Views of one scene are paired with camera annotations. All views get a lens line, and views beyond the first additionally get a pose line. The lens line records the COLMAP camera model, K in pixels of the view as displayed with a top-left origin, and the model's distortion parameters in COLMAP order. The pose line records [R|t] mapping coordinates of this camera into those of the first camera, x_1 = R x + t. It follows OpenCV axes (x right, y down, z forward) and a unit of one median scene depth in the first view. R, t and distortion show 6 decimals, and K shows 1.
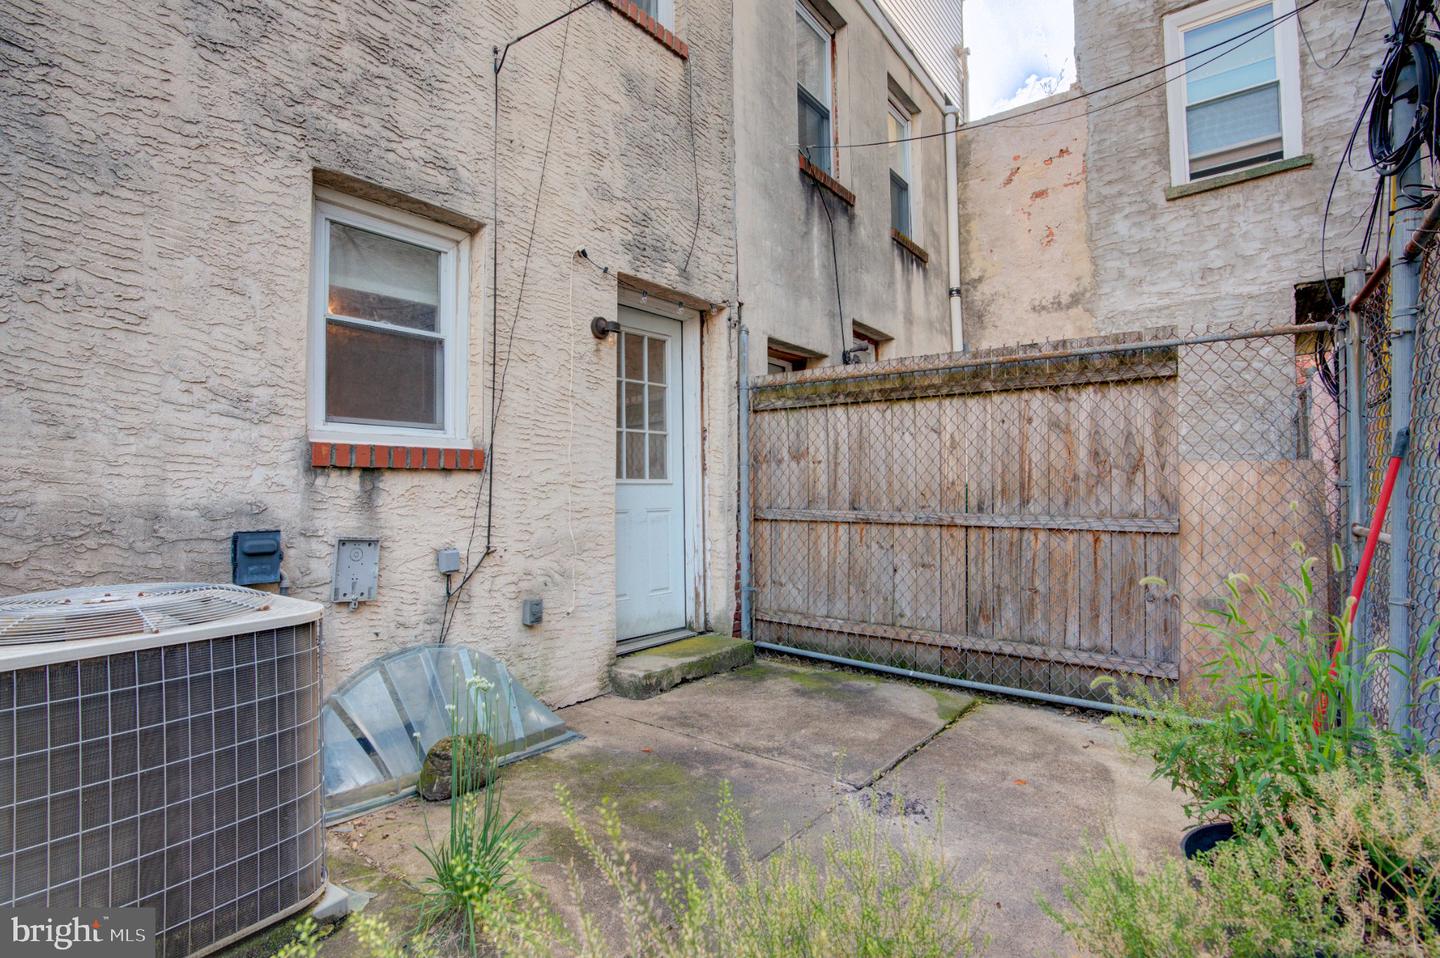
lens RADIAL K [[712.0, 0, 724.0], [0, 712.0, 480.8], [0, 0, 1]] dist [-0.026455, 0.023404]
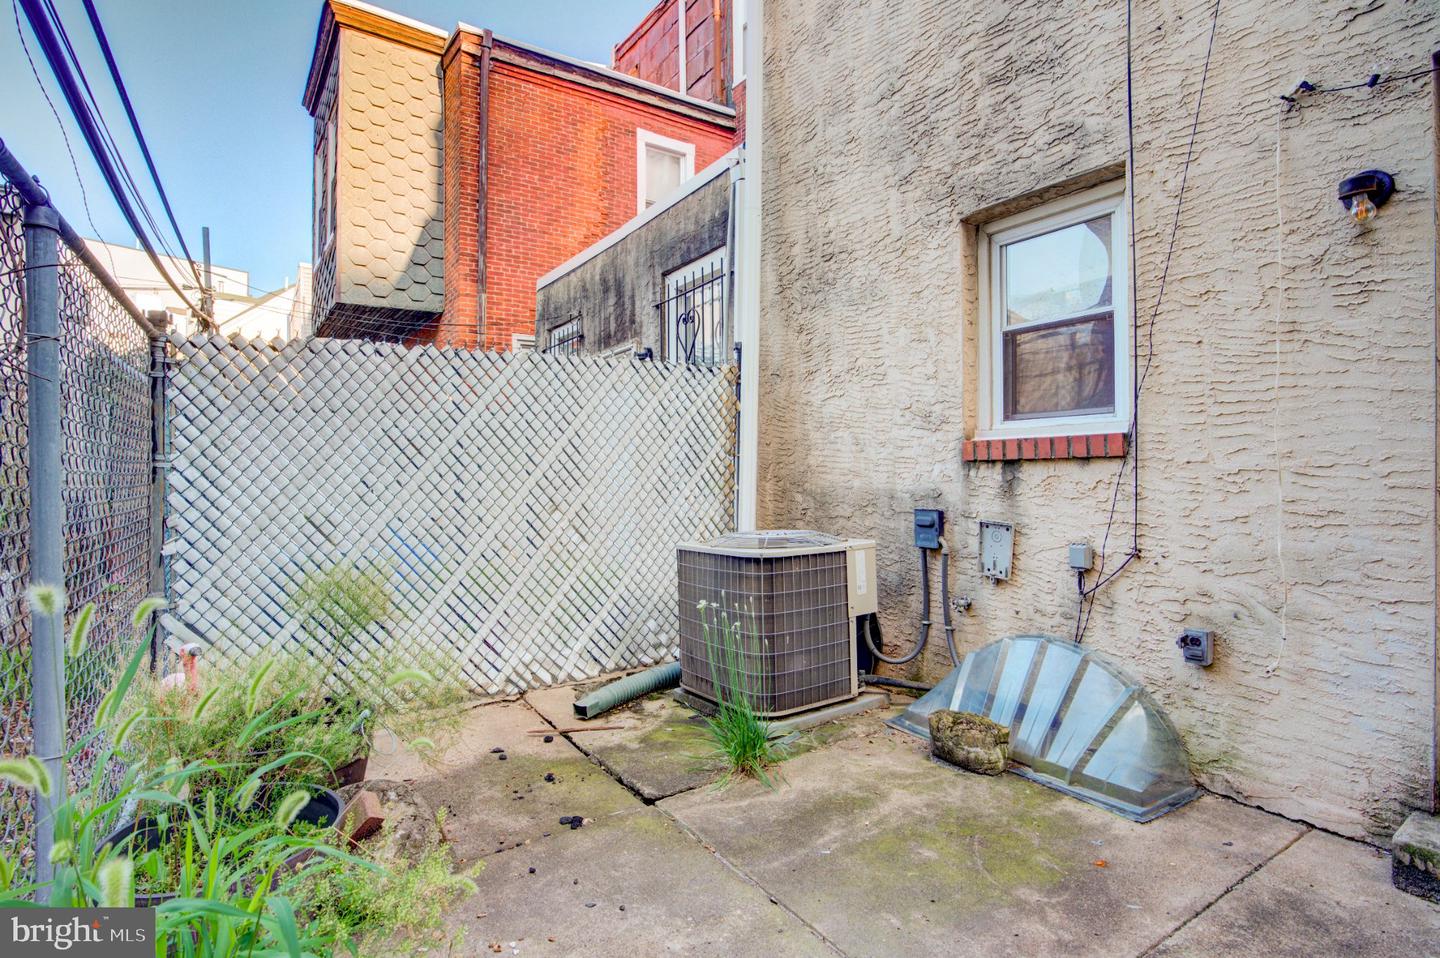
lens RADIAL K [[712.0, 0, 724.0], [0, 712.0, 480.8], [0, 0, 1]] dist [-0.026455, 0.023404]
pose [[-0.306655, 0.013039, -0.951731, 0.685467], [0.023762, 0.999699, 0.006039, -0.003157], [0.951524, -0.020763, -0.306872, 0.910371]]
